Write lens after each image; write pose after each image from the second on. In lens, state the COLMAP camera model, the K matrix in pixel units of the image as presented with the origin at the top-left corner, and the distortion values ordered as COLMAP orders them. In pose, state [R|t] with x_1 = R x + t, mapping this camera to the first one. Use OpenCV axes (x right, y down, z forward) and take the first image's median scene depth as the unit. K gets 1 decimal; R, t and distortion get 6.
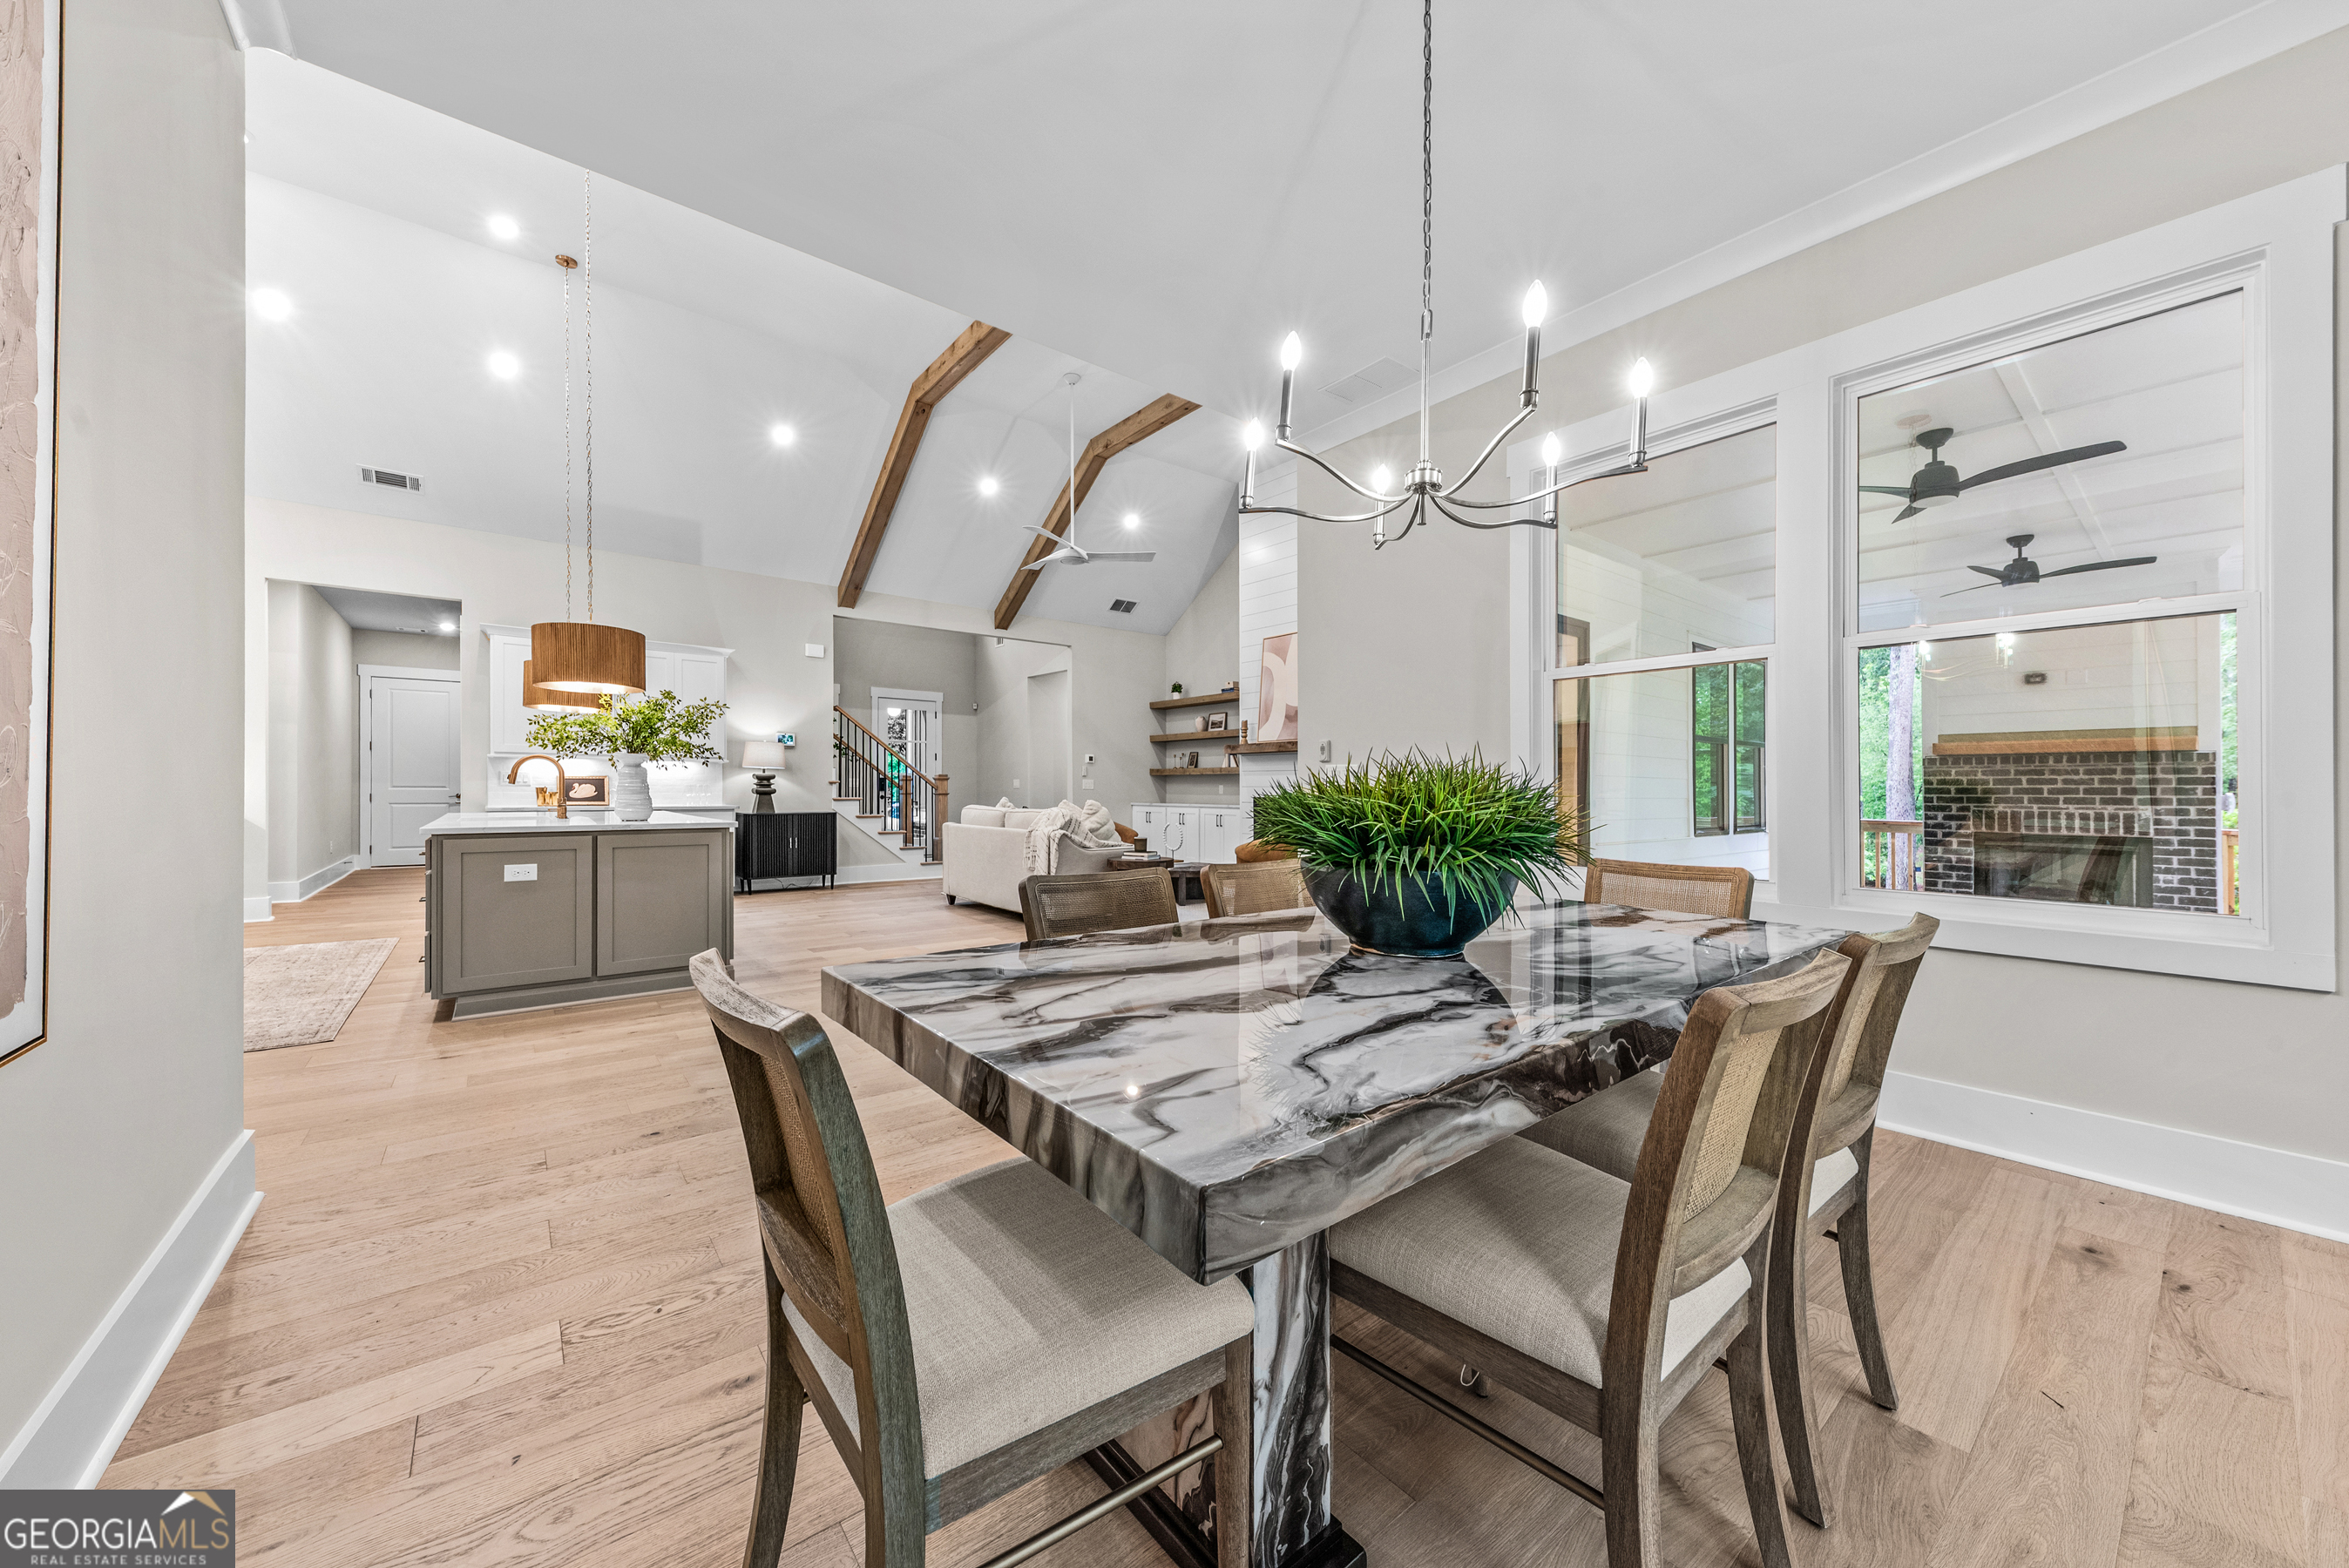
lens RADIAL K [[805.1, 0, 1157.1], [0, 805.1, 796.0], [0, 0, 1]] dist [0.010146, -0.002636]
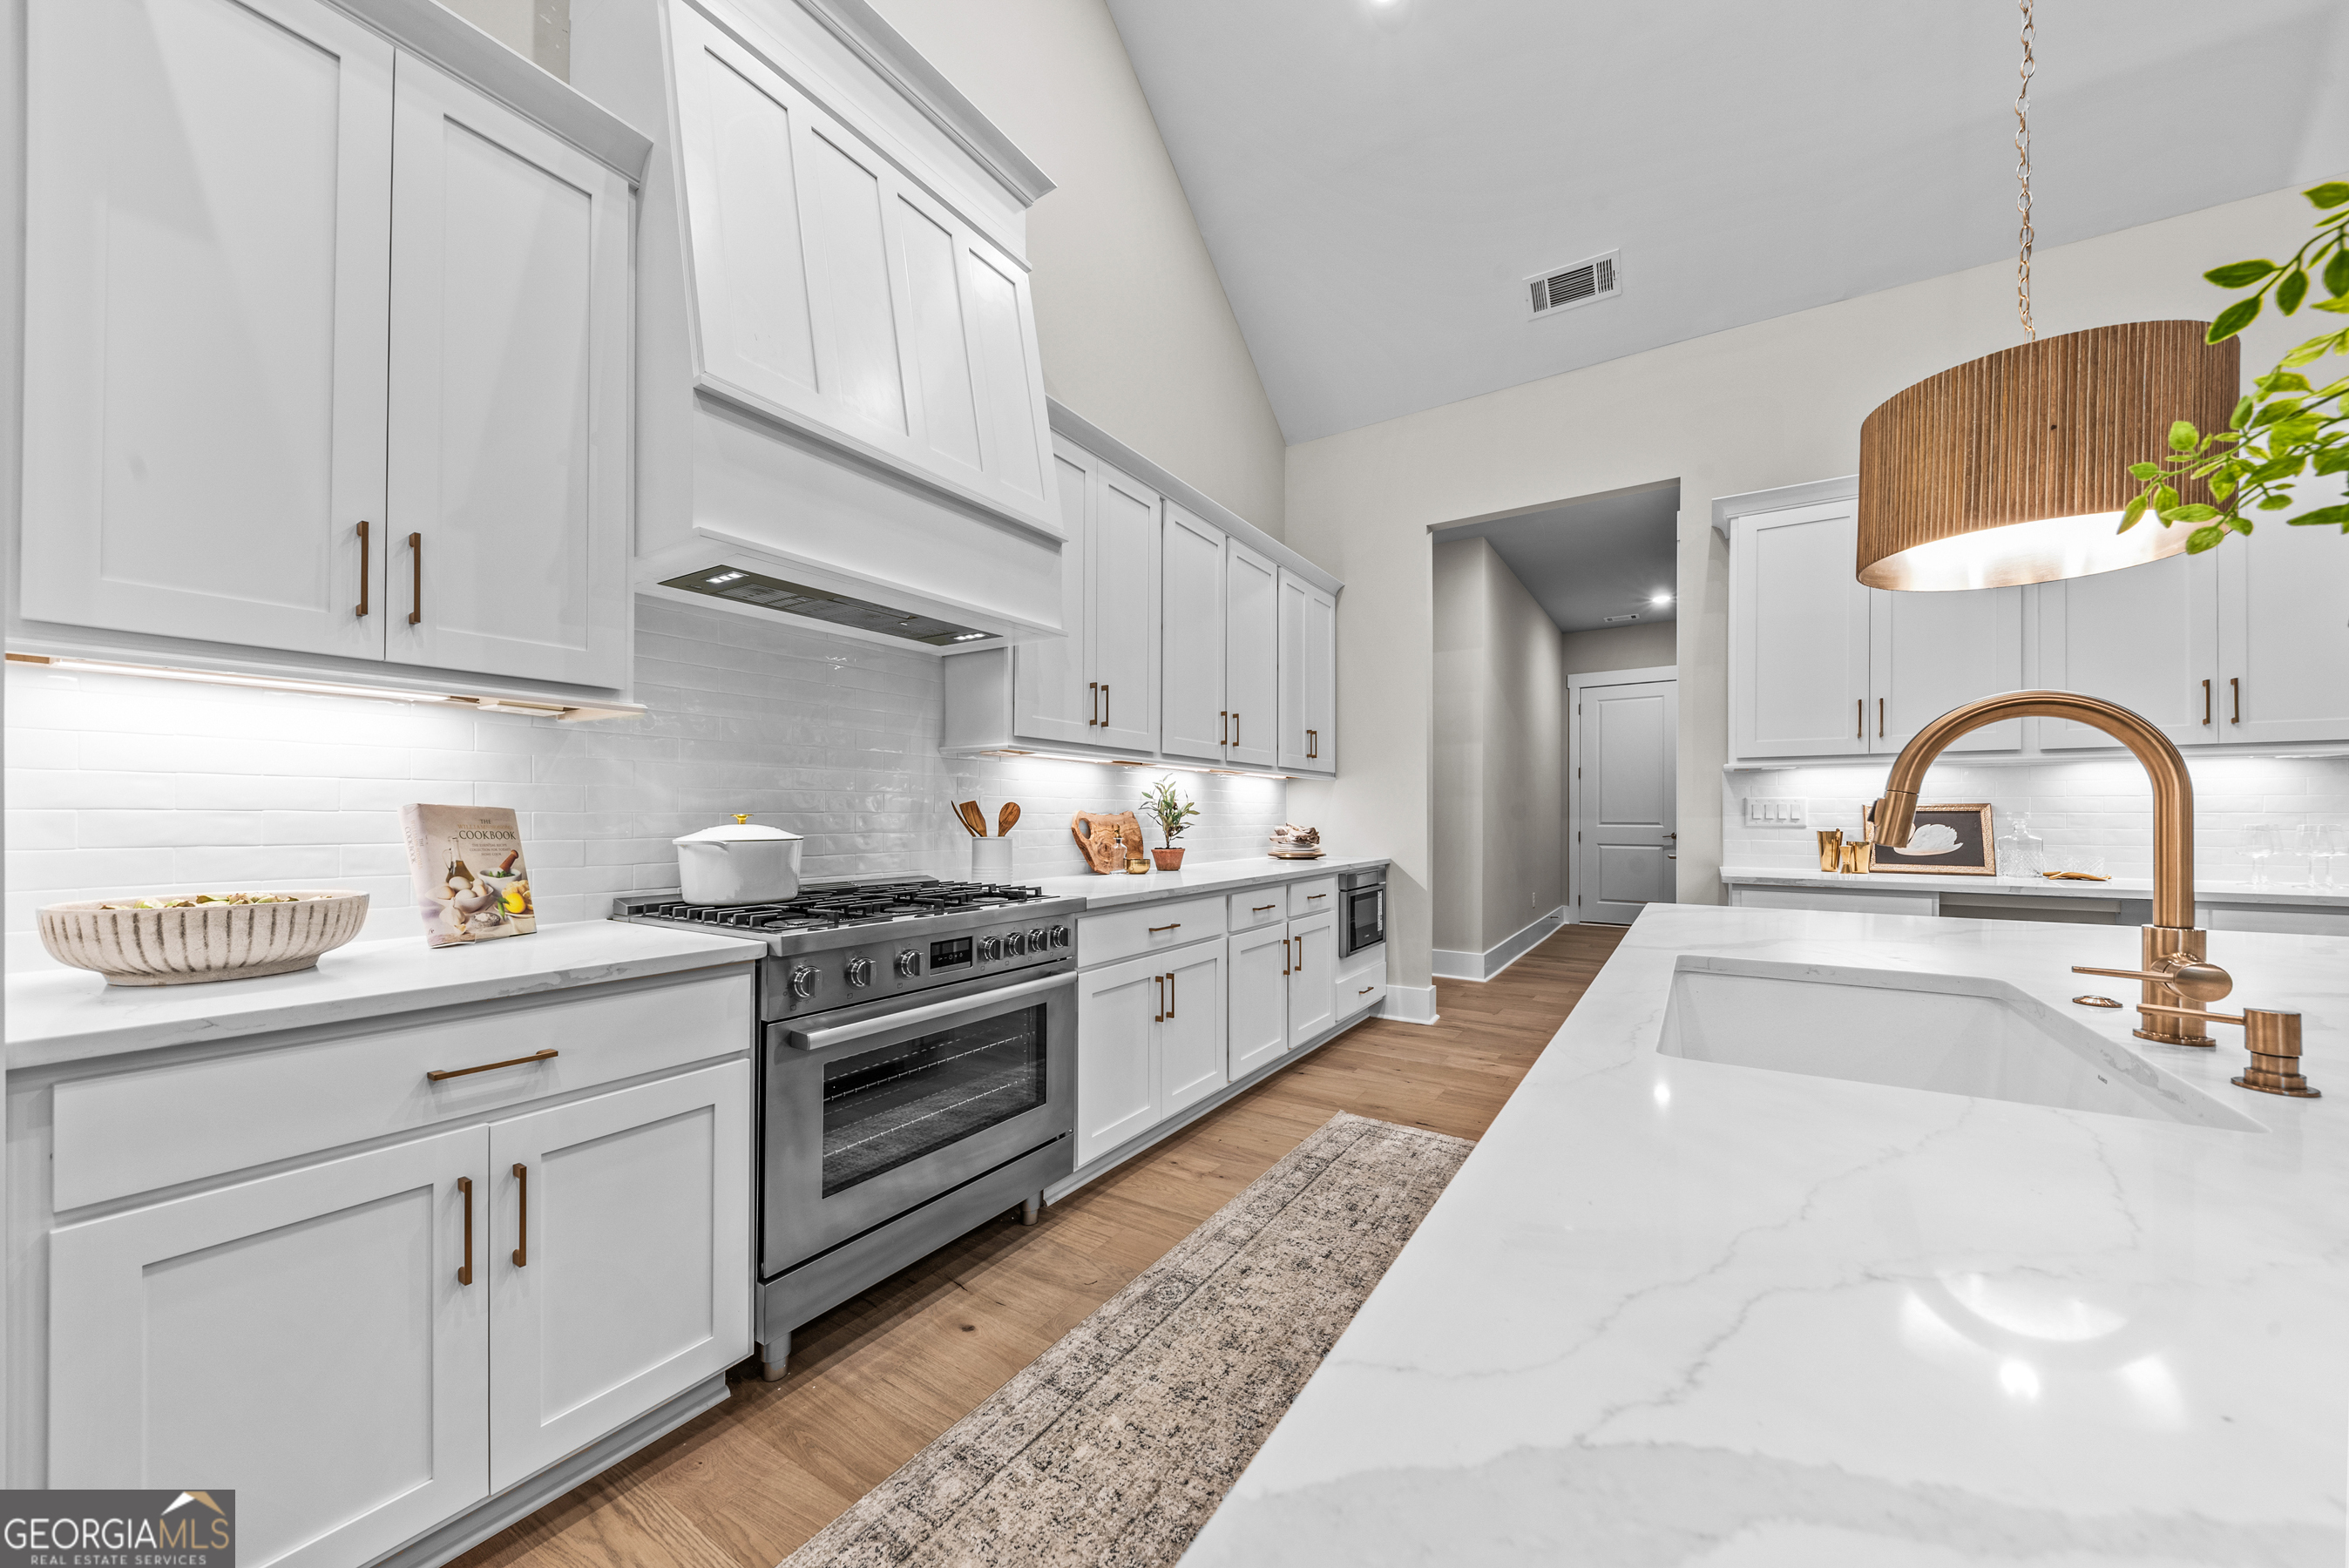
lens RADIAL K [[821.1, 0, 1173.0], [0, 821.1, 809.2], [0, 0, 1]] dist [0.005428, -0.002855]
pose [[0.312003, -0.007532, -0.950051, -0.365646], [0.002326, 0.999972, -0.007164, -0.018085], [0.950078, 0.000025, 0.312012, 0.420637]]
